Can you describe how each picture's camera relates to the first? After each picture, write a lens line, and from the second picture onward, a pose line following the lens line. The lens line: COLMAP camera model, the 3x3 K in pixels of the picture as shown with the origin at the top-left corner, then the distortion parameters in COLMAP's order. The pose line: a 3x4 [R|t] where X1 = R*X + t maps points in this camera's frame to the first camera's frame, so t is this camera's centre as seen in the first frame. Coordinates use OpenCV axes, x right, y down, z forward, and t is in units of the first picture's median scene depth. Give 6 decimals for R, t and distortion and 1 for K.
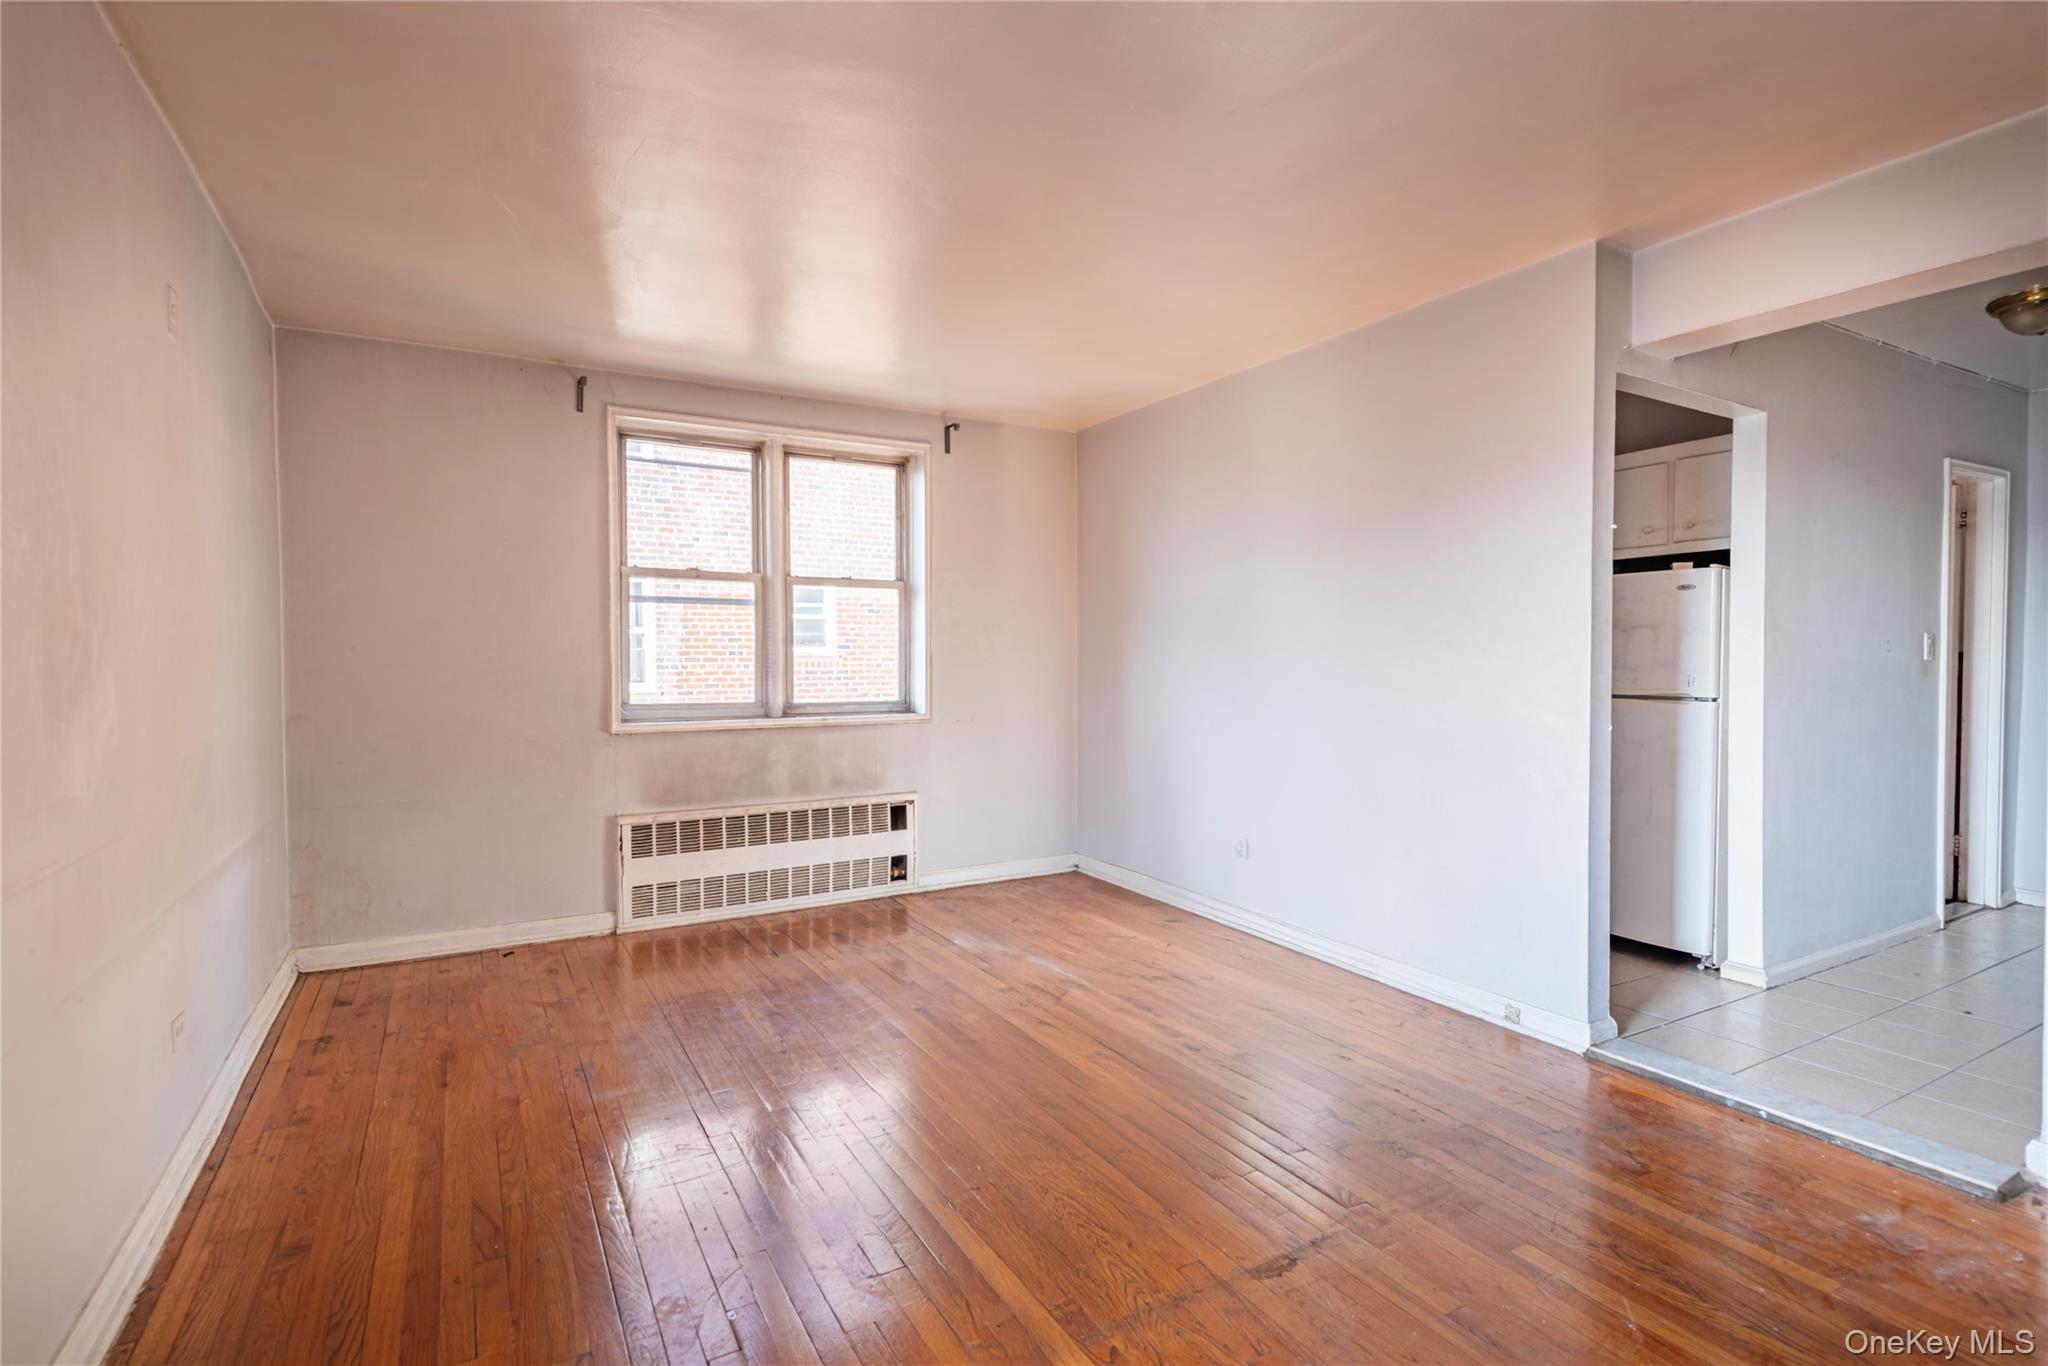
lens RADIAL K [[982.4, 0, 1028.9], [0, 982.4, 678.4], [0, 0, 1]] dist [0.038245, -0.011343]
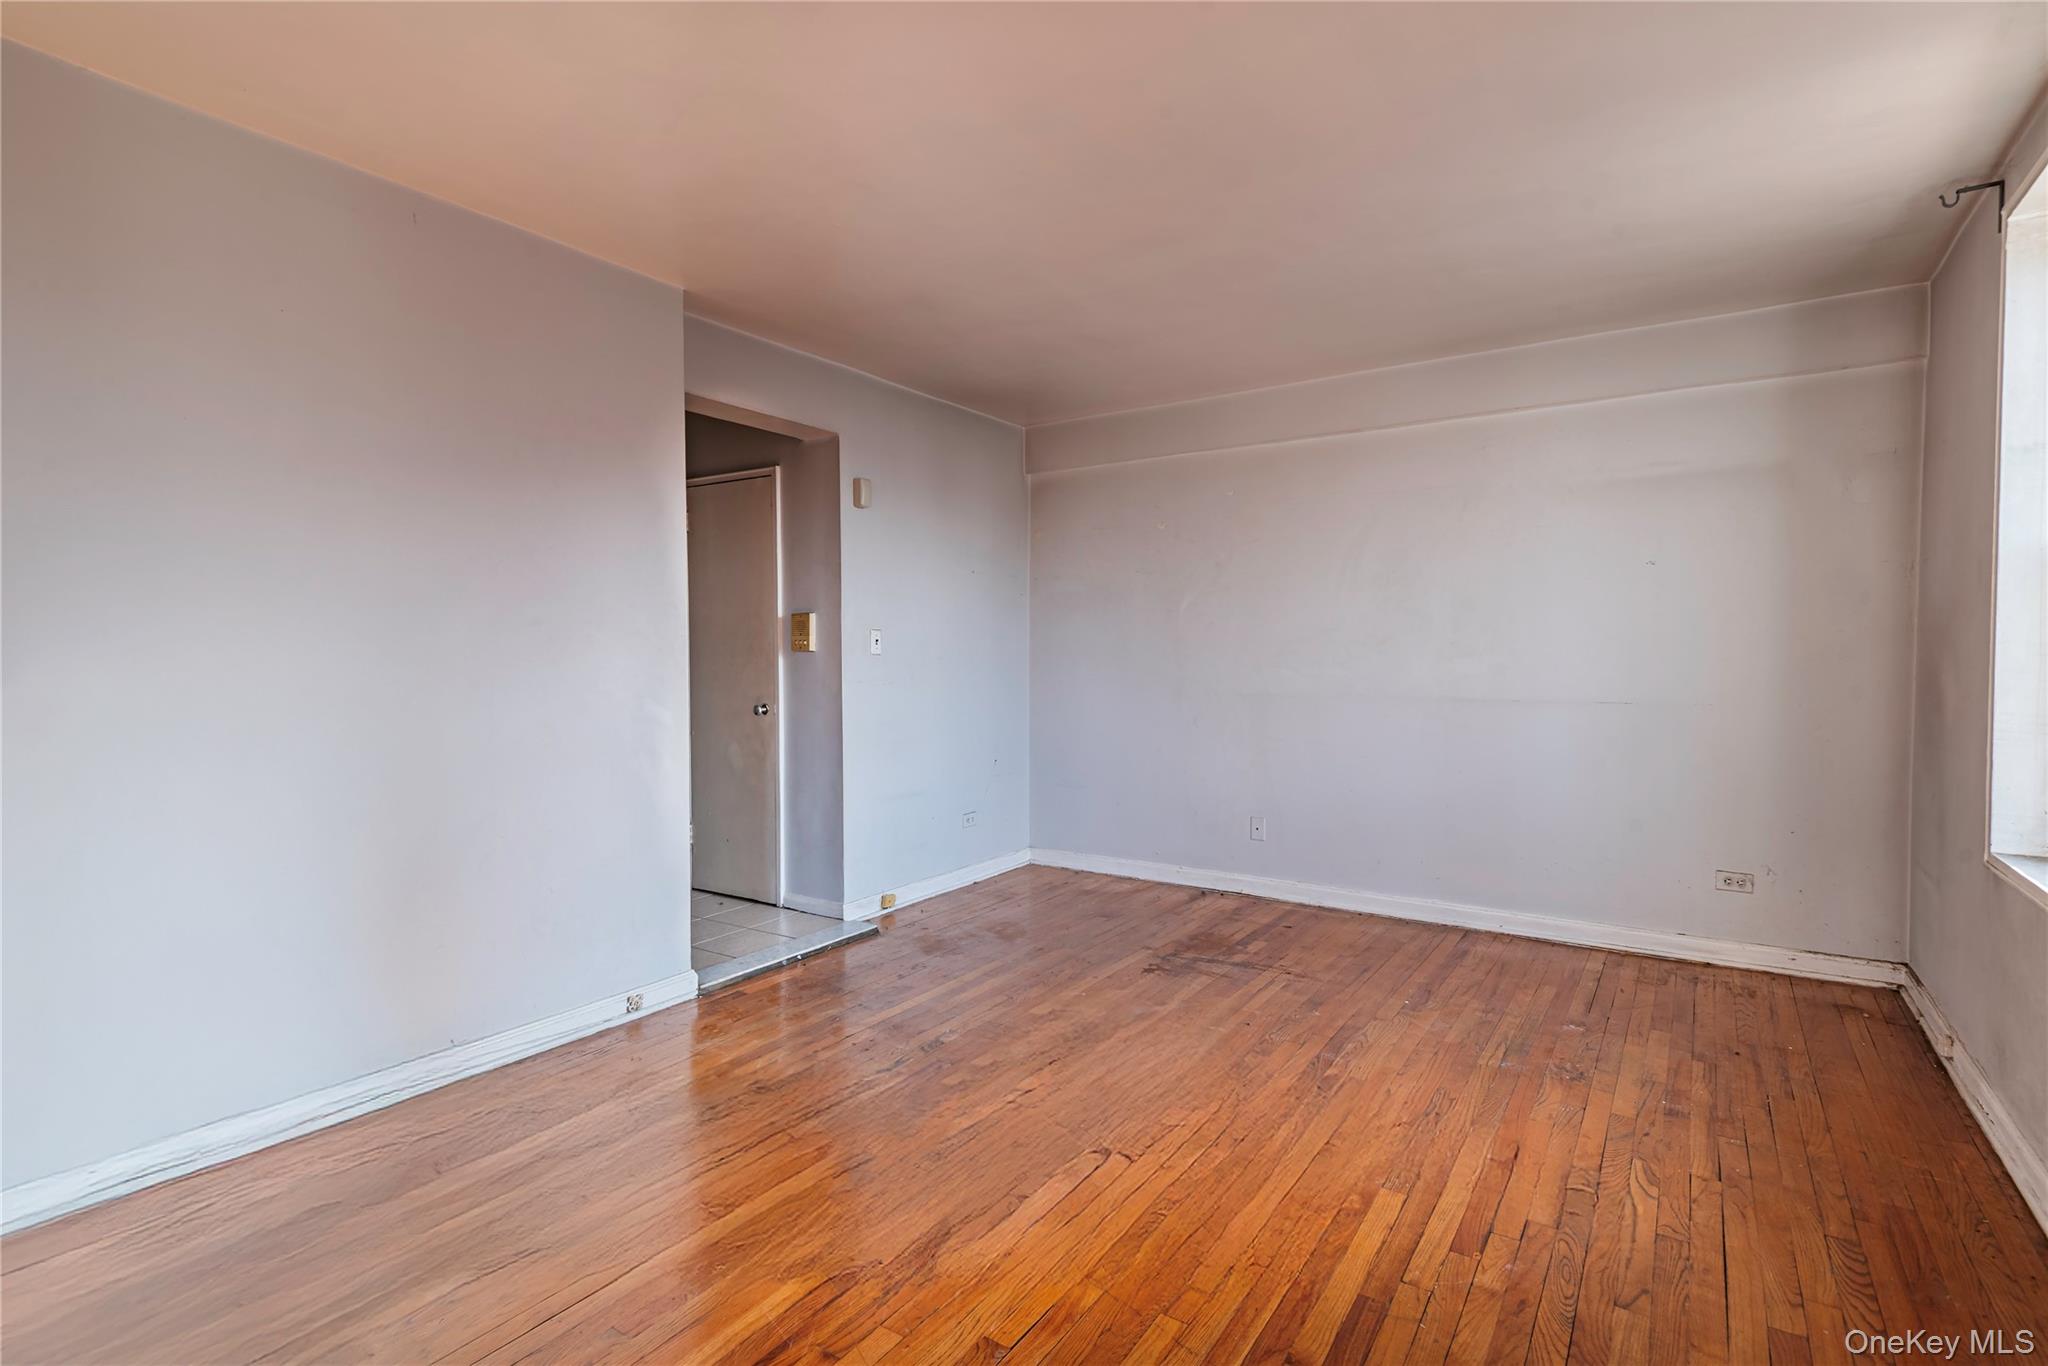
lens RADIAL K [[982.4, 0, 1028.9], [0, 982.4, 678.4], [0, 0, 1]] dist [0.038245, -0.011343]
pose [[-0.439617, -0.020625, 0.897949, -0.606129], [0.021933, 0.999192, 0.033688, -0.019372], [-0.897918, 0.034505, -0.438809, 1.096782]]
